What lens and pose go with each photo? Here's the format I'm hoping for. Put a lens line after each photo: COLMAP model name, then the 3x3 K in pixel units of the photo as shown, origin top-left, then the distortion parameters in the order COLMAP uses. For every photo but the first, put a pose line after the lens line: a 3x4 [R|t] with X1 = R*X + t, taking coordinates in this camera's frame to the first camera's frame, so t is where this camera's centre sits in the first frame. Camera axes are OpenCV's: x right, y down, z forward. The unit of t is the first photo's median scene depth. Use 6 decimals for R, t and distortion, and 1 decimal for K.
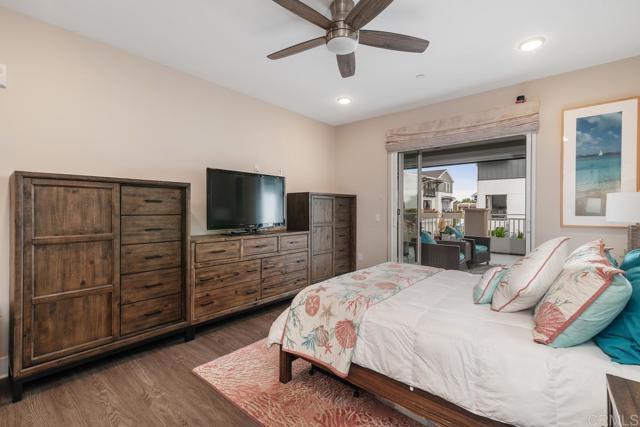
lens RADIAL K [[291.3, 0, 320.5], [0, 291.3, 208.2], [0, 0, 1]] dist [0.003411, -0.000107]
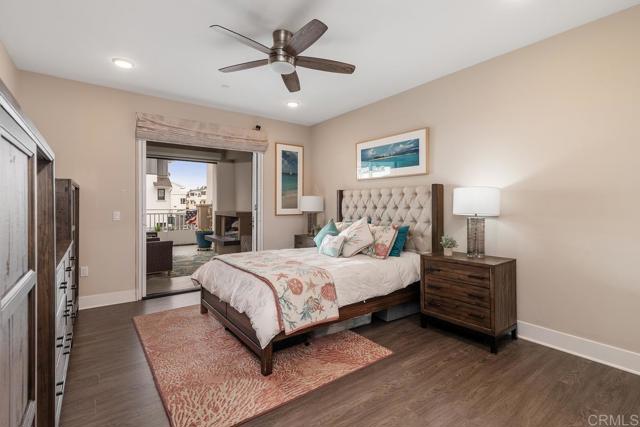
lens RADIAL K [[306.5, 0, 323.4], [0, 306.5, 208.9], [0, 0, 1]] dist [0.001038, -0.000030]
pose [[0.205056, -0.015415, 0.978629, -0.812855], [-0.003533, 0.999858, 0.016490, -0.002629], [-0.978744, -0.006839, 0.204972, 0.423734]]
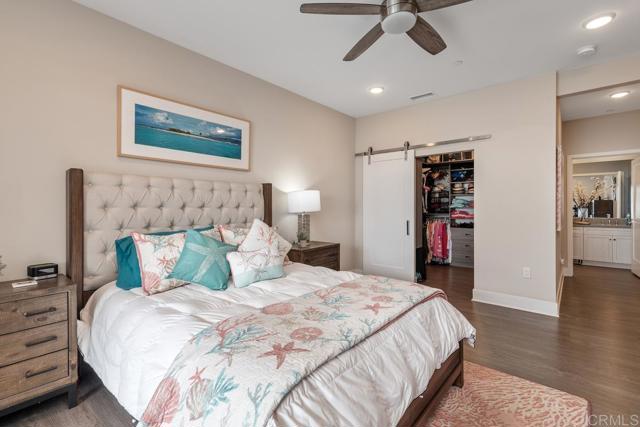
lens RADIAL K [[291.3, 0, 320.5], [0, 291.3, 208.2], [0, 0, 1]] dist [0.003411, -0.000107]
pose [[-0.999921, -0.005533, -0.011281, 0.245082], [-0.005552, 0.999983, 0.001681, 0.015053], [0.011272, 0.001744, -0.999935, 1.402698]]
